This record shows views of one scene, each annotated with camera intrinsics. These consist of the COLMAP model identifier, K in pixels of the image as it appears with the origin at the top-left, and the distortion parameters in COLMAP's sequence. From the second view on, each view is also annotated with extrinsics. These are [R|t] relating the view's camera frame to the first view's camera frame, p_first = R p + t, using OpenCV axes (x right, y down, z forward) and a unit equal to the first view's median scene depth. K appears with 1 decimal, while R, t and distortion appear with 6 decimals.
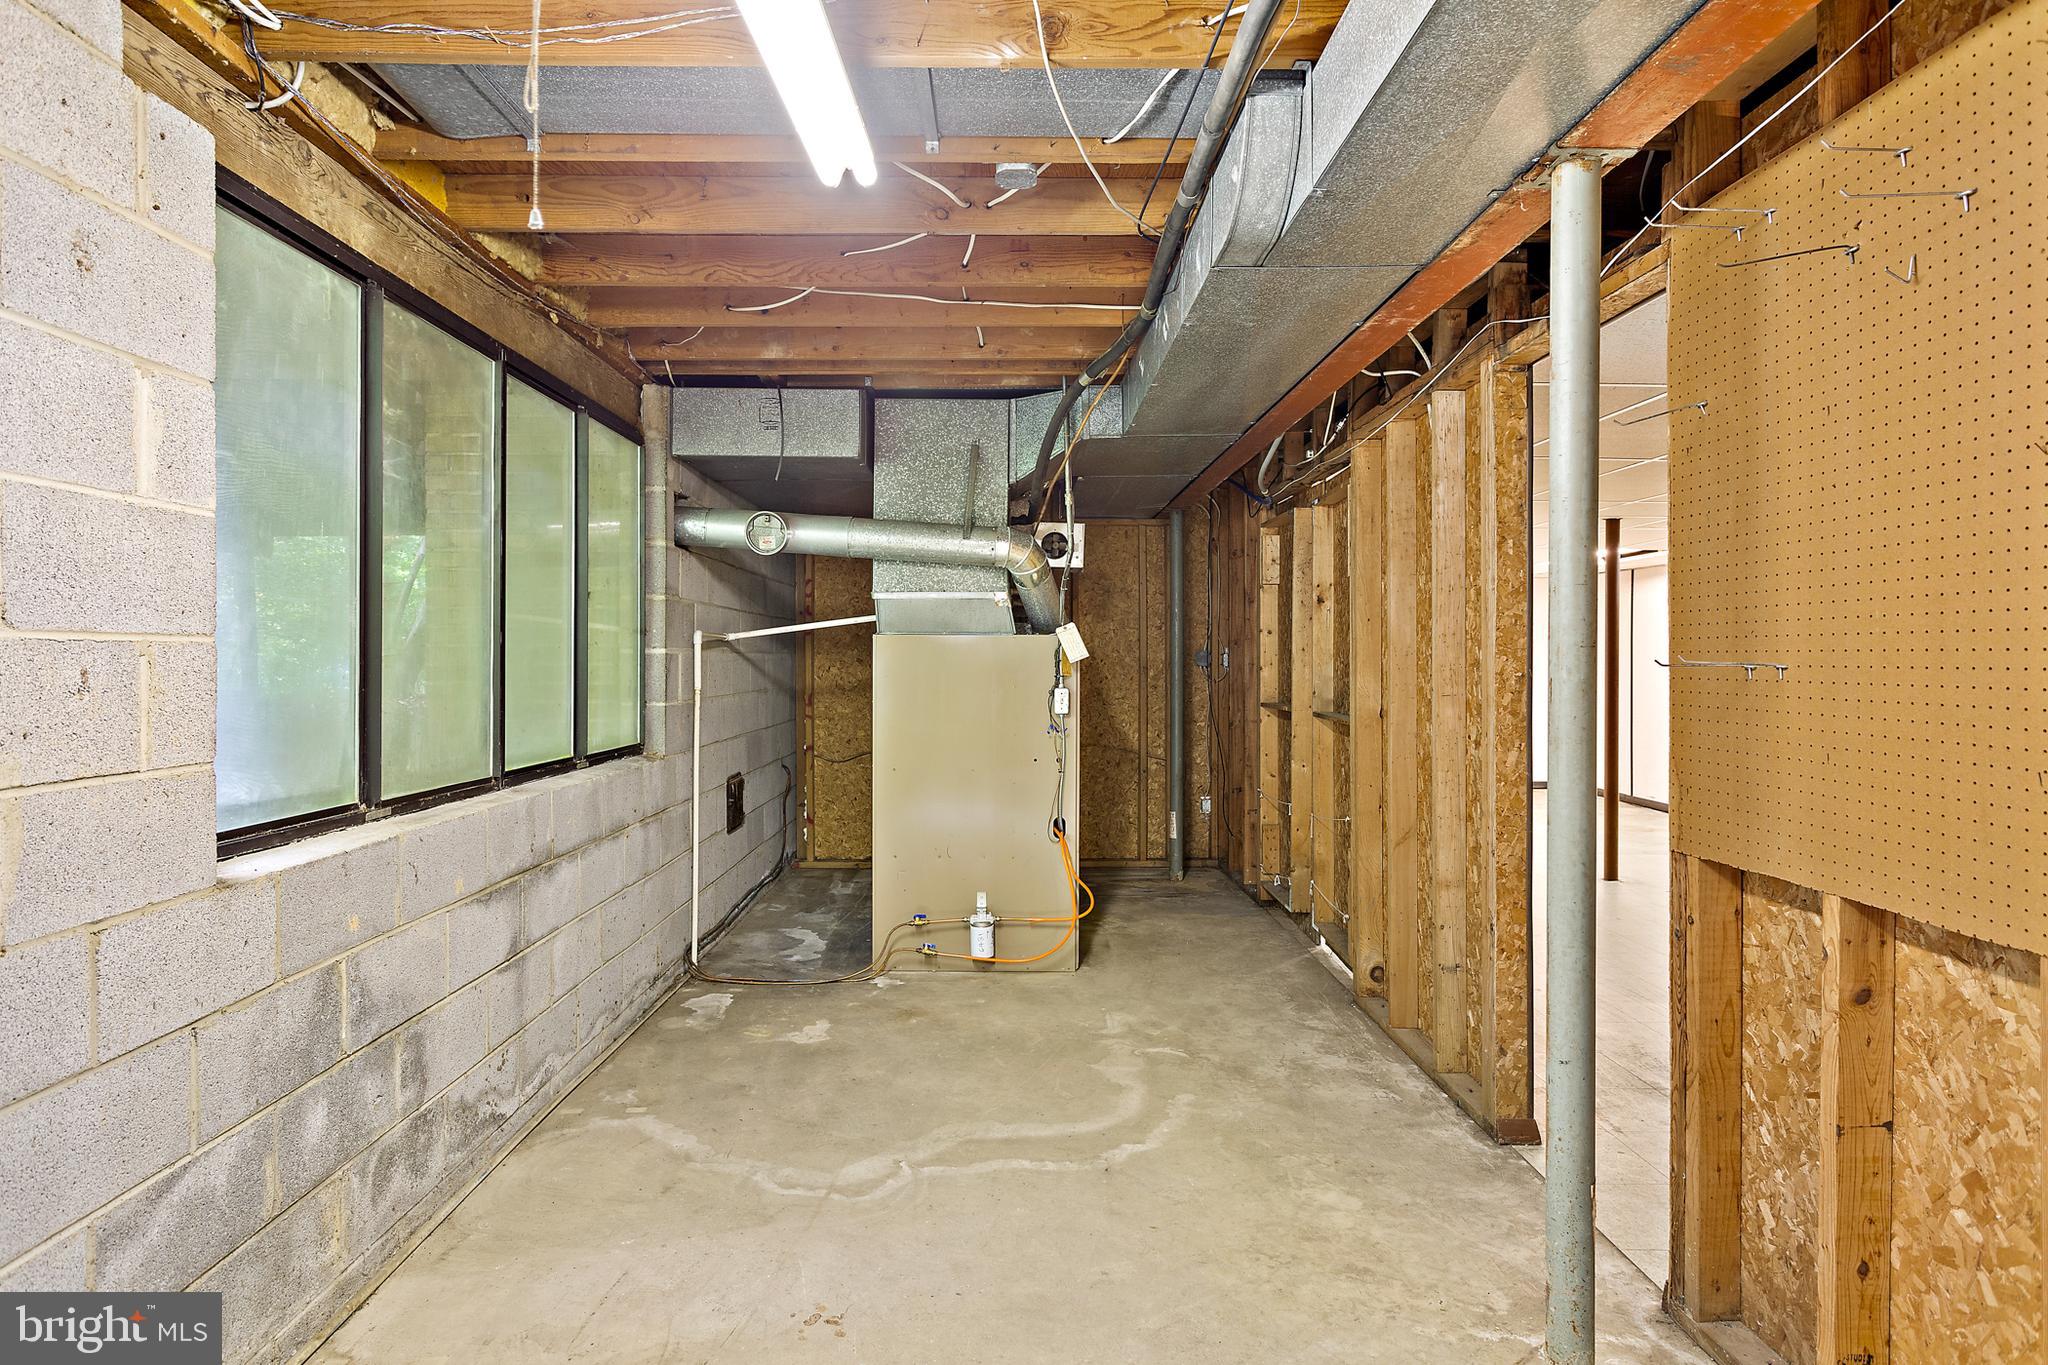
lens RADIAL K [[1133.6, 0, 1021.3], [0, 1133.6, 679.8], [0, 0, 1]] dist [-0.003942, 0.001978]
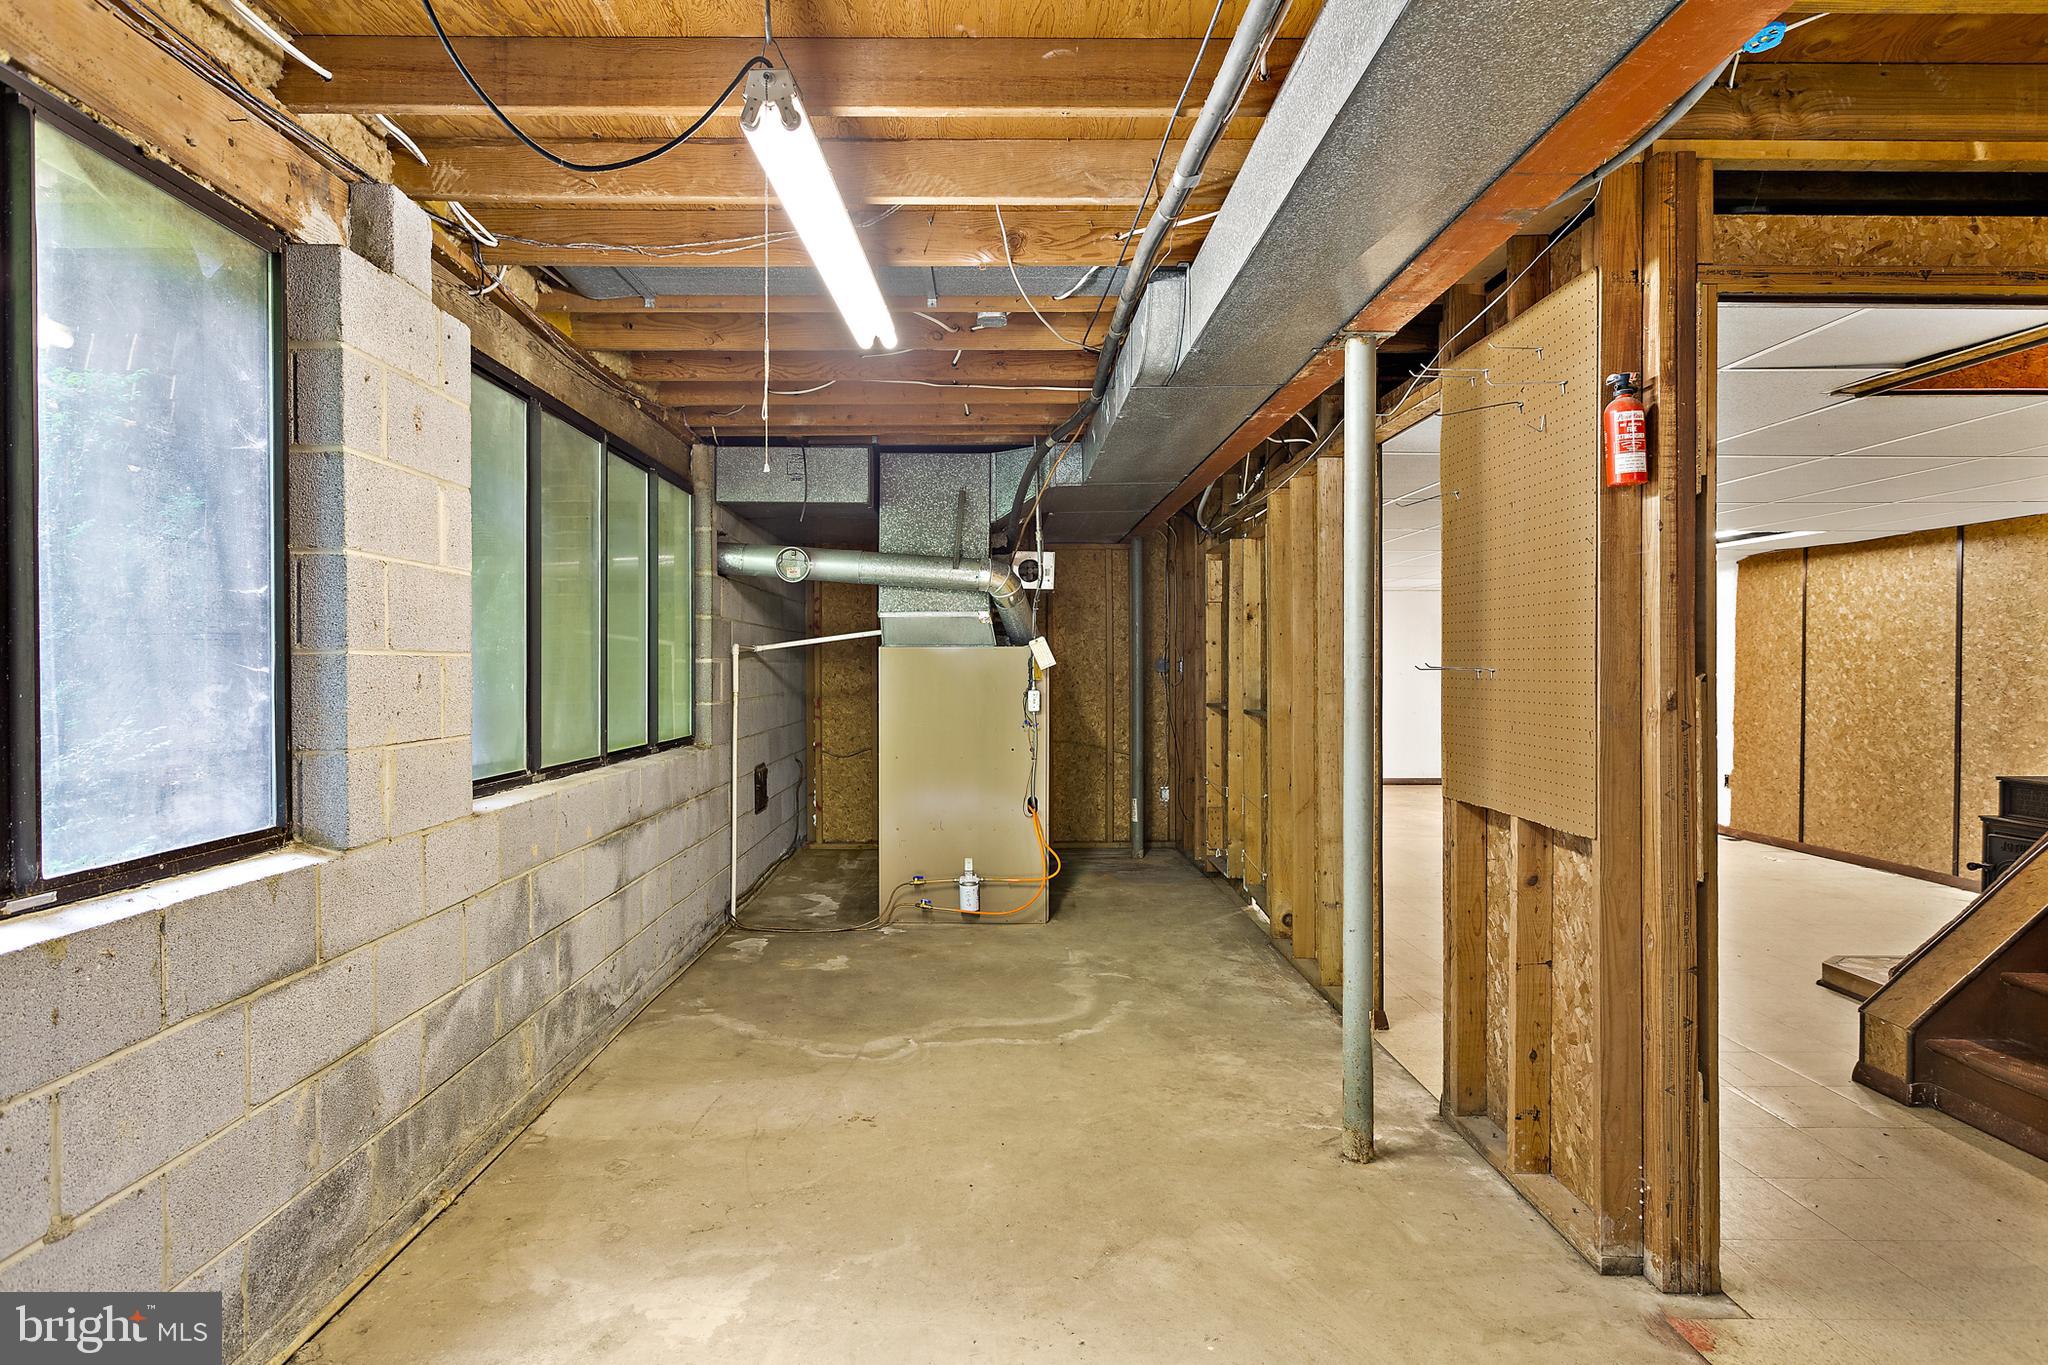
lens RADIAL K [[1133.6, 0, 1021.3], [0, 1133.6, 679.8], [0, 0, 1]] dist [-0.003942, 0.001978]
pose [[0.999929, -0.002815, 0.011622, 0.010434], [0.002893, 0.999973, -0.006703, 0.005551], [-0.011603, 0.006737, 0.999910, -0.291184]]
